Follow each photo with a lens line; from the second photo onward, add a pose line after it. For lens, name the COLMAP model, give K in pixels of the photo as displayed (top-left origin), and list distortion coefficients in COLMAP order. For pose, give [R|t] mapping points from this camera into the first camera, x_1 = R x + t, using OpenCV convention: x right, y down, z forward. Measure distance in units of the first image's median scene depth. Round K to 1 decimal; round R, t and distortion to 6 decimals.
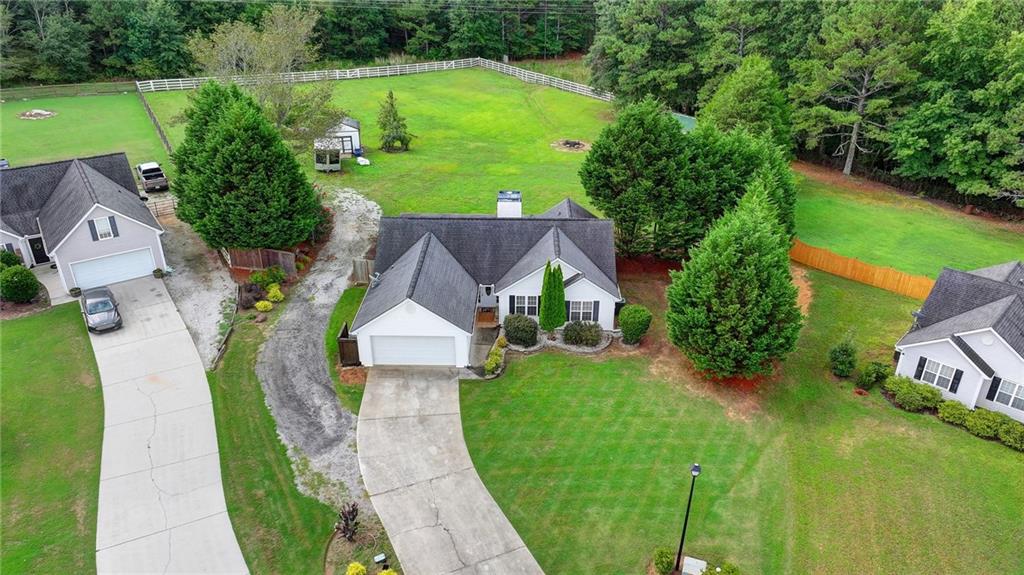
lens RADIAL K [[719.3, 0, 517.2], [0, 719.3, 284.2], [0, 0, 1]] dist [-0.003346, 0.019941]
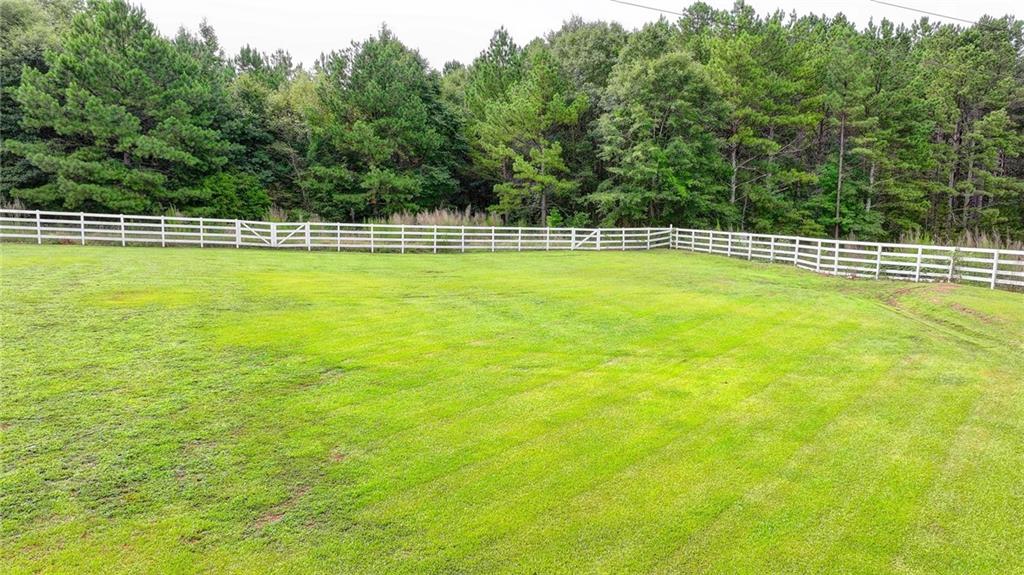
lens RADIAL K [[719.3, 0, 517.2], [0, 719.3, 284.2], [0, 0, 1]] dist [-0.003346, 0.019941]
pose [[0.966716, 0.031124, -0.253952, -0.102144], [-0.118257, 0.934542, -0.335628, -0.451896], [0.226883, 0.354488, 0.907118, 1.925071]]
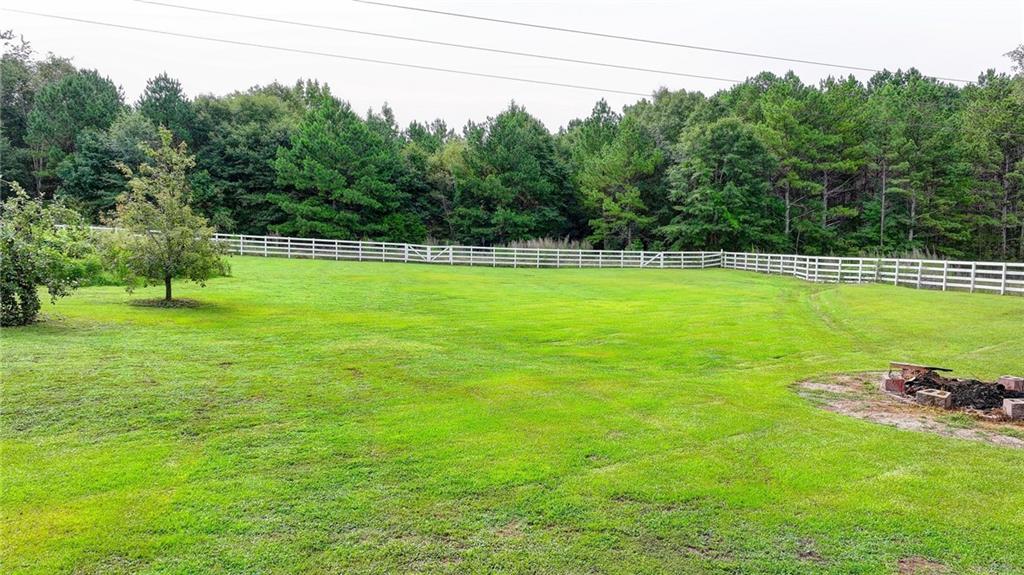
lens RADIAL K [[719.3, 0, 517.2], [0, 719.3, 284.2], [0, 0, 1]] dist [-0.003346, 0.019941]
pose [[0.894423, 0.026765, -0.446421, 0.115856], [-0.203686, 0.913046, -0.353354, -0.287035], [0.398145, 0.406978, 0.822101, 1.642675]]
